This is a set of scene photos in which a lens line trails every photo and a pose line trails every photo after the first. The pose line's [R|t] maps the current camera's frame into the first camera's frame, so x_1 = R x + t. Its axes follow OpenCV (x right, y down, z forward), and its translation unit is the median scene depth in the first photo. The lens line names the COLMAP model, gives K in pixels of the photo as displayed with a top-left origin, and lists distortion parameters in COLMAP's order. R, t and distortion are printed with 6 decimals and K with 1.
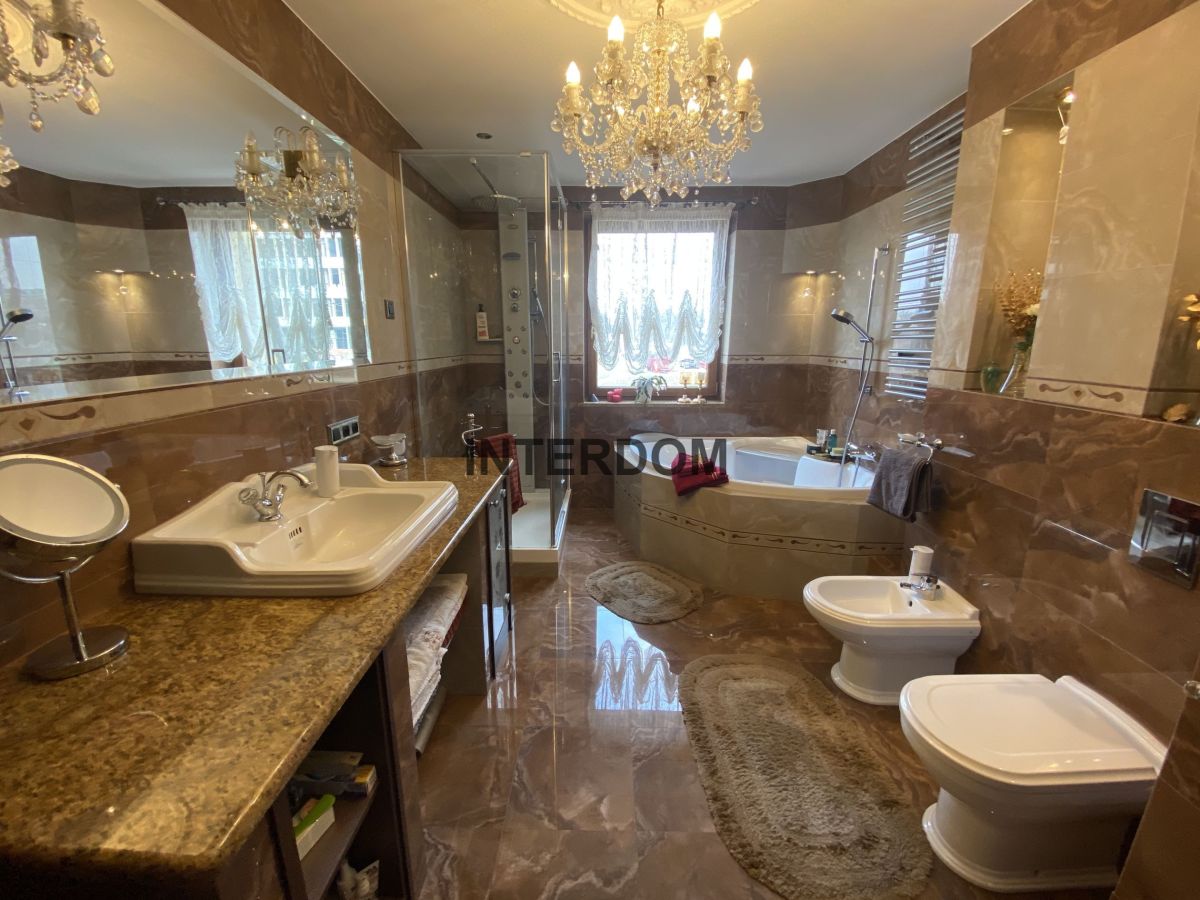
lens RADIAL K [[487.9, 0, 596.8], [0, 487.9, 444.4], [0, 0, 1]] dist [0.027368, -0.023541]
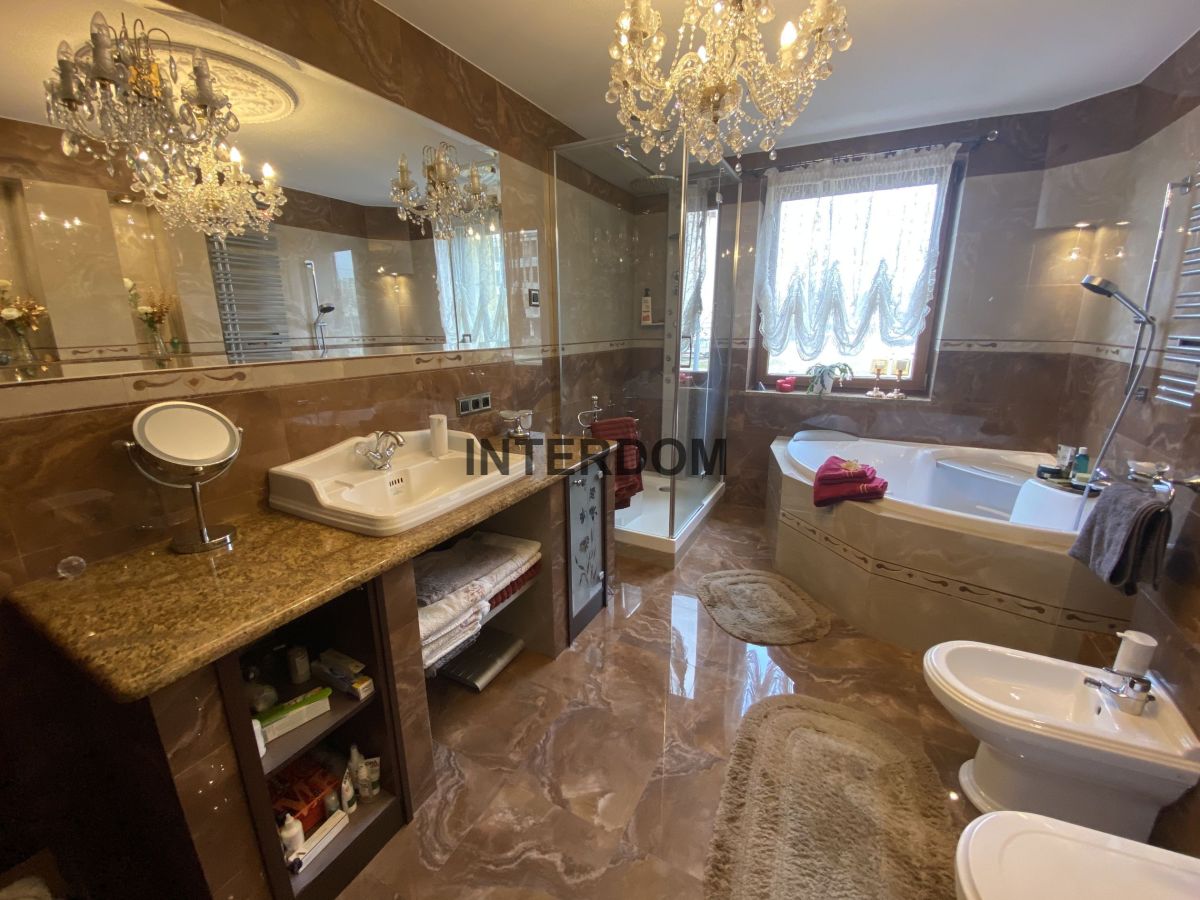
lens RADIAL K [[487.9, 0, 596.8], [0, 487.9, 444.4], [0, 0, 1]] dist [0.027368, -0.023541]
pose [[0.889530, 0.099895, -0.445823, 0.265475], [-0.086529, 0.994979, 0.050296, -0.014666], [0.448609, -0.006163, 0.893707, 0.087169]]
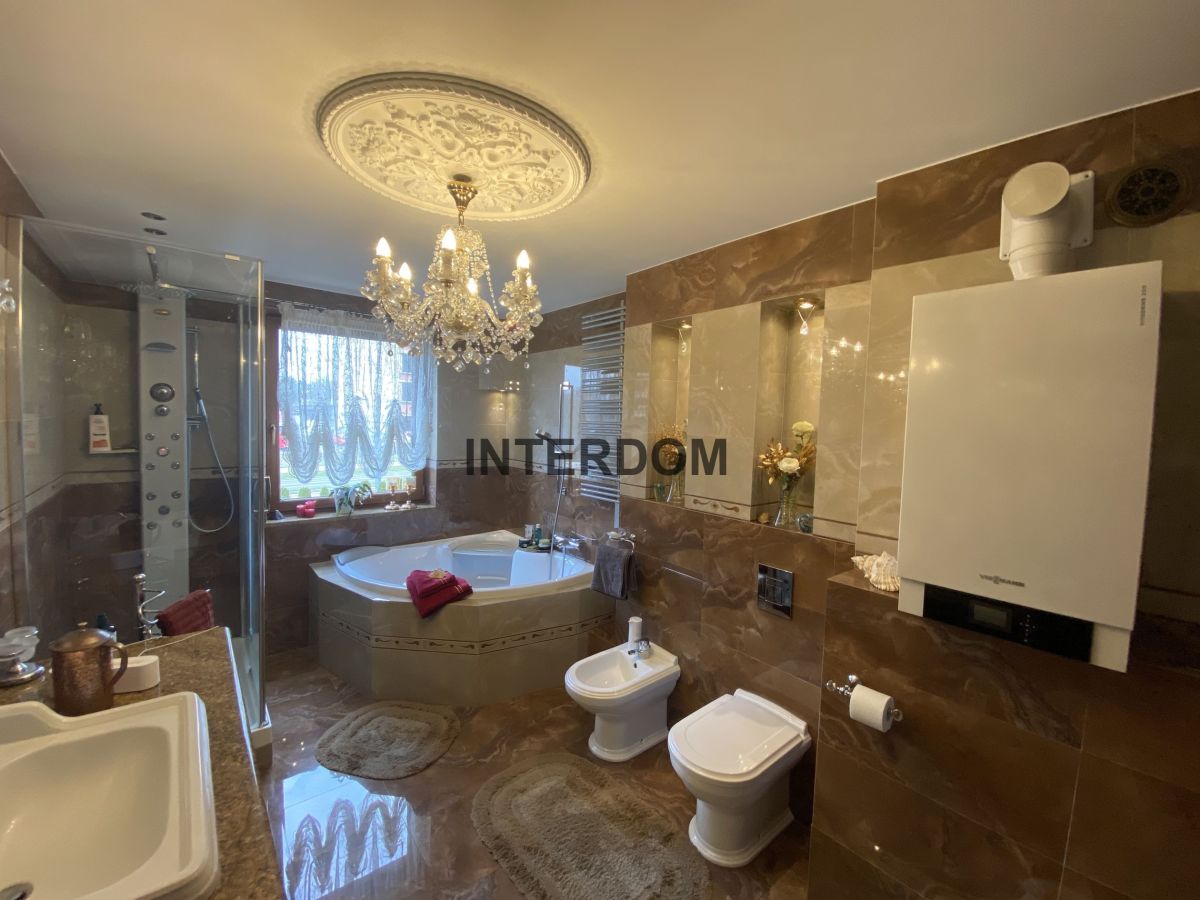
lens RADIAL K [[485.7, 0, 600.3], [0, 485.7, 441.4], [0, 0, 1]] dist [0.044864, -0.044433]
pose [[0.755122, -0.012363, 0.655468, -0.263133], [0.112502, 0.987434, -0.110983, -0.123388], [-0.645859, 0.157547, 0.747024, -0.008974]]
